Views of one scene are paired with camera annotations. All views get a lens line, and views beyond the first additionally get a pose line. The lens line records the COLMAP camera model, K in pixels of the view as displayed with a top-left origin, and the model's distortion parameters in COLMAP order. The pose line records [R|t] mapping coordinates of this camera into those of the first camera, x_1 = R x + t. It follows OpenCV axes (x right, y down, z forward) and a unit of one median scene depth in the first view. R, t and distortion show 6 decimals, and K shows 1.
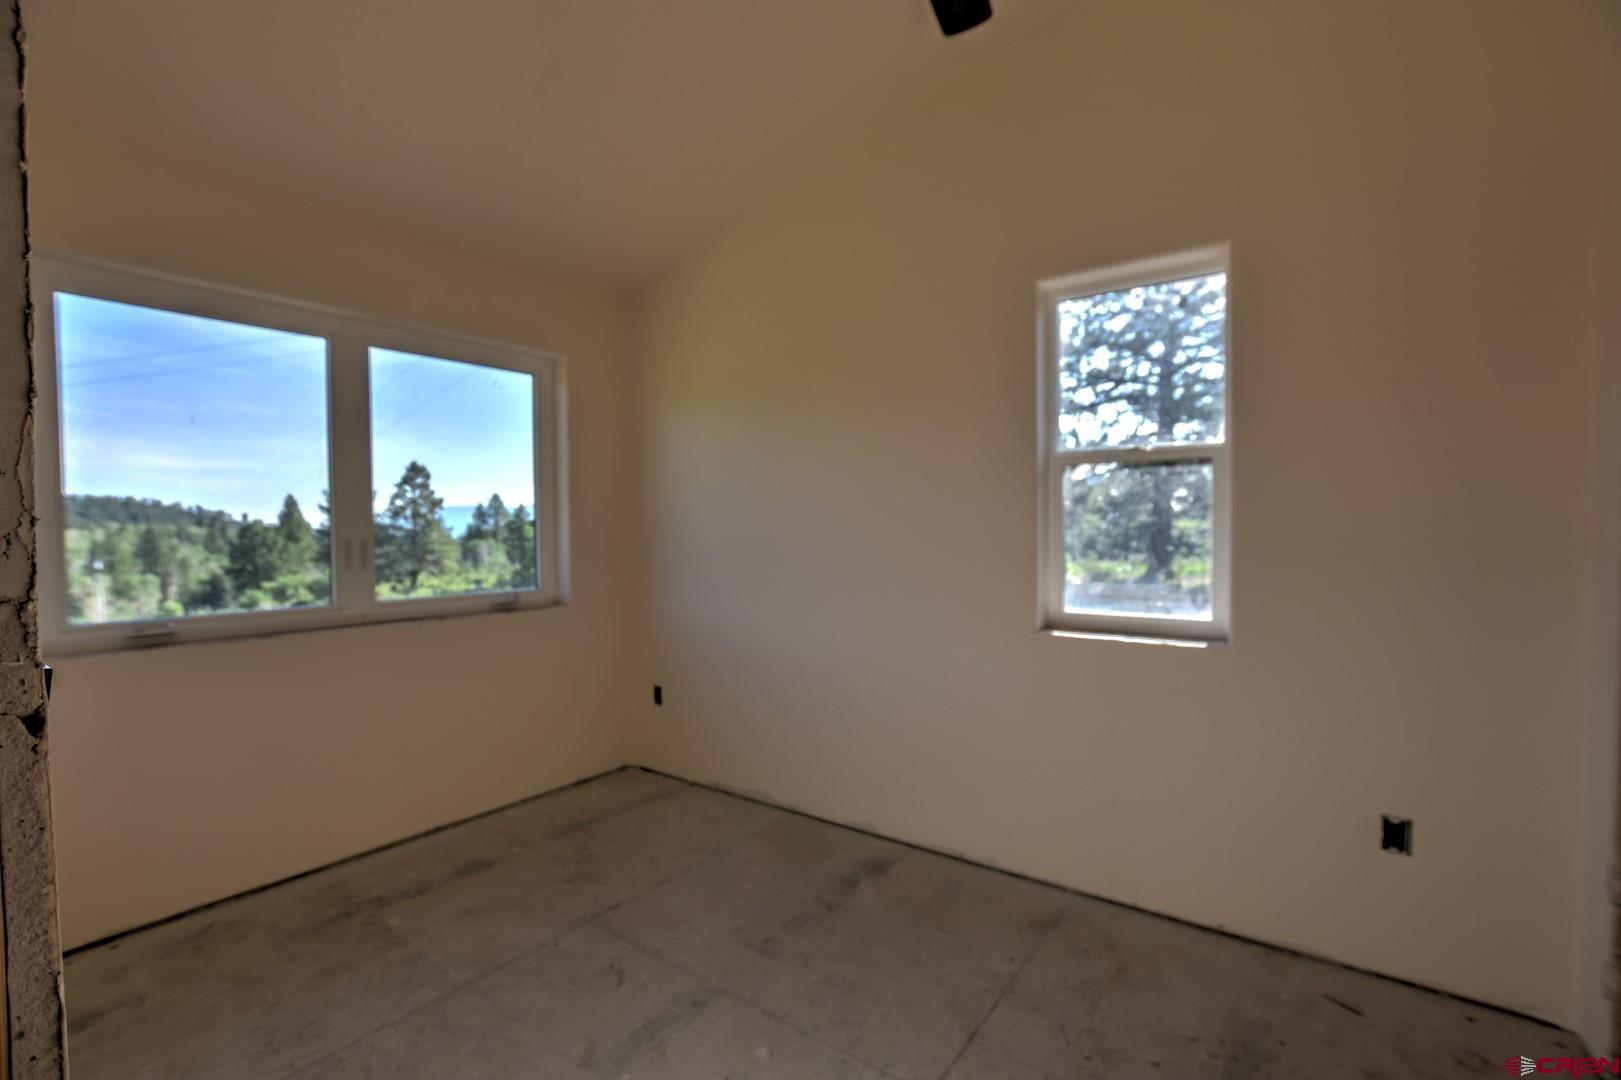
lens RADIAL K [[712.5, 0, 815.0], [0, 712.5, 543.1], [0, 0, 1]] dist [-0.032552, 0.004529]
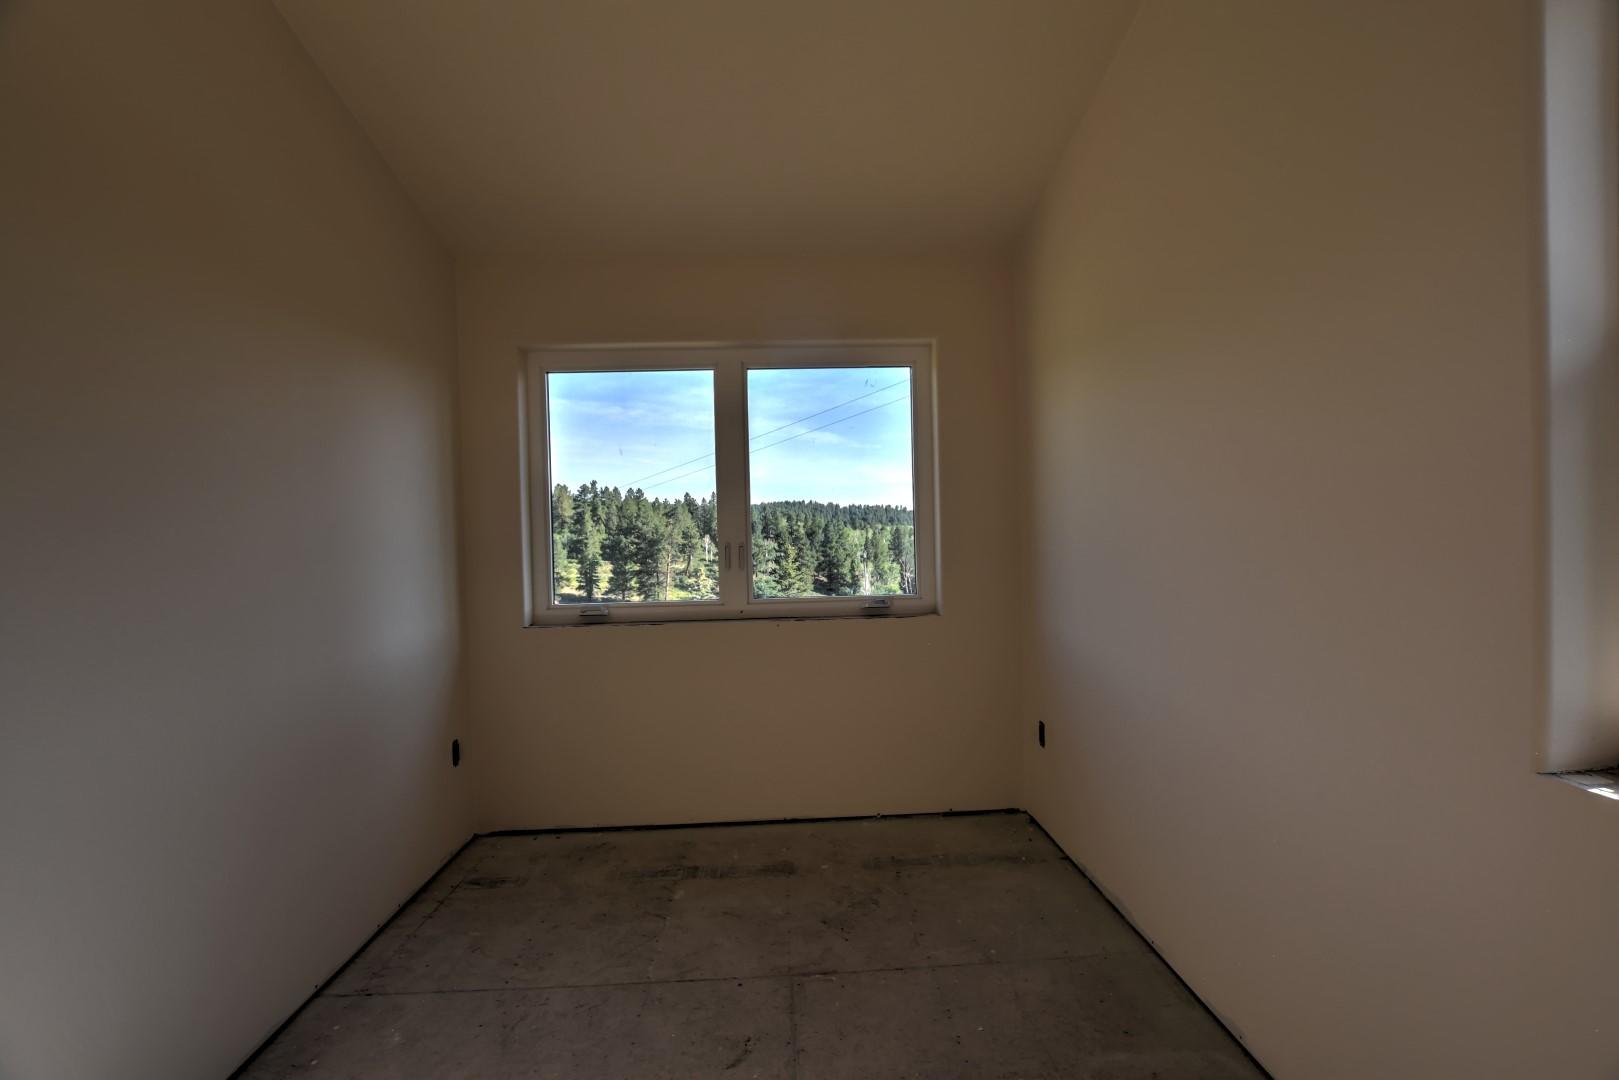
lens RADIAL K [[711.7, 0, 810.8], [0, 711.7, 541.7], [0, 0, 1]] dist [-0.032552, 0.004529]
pose [[0.630262, -0.000589, -0.776383, 0.294161], [0.004512, 0.999986, 0.002904, -0.009829], [0.776370, -0.005333, 0.630255, 0.355965]]
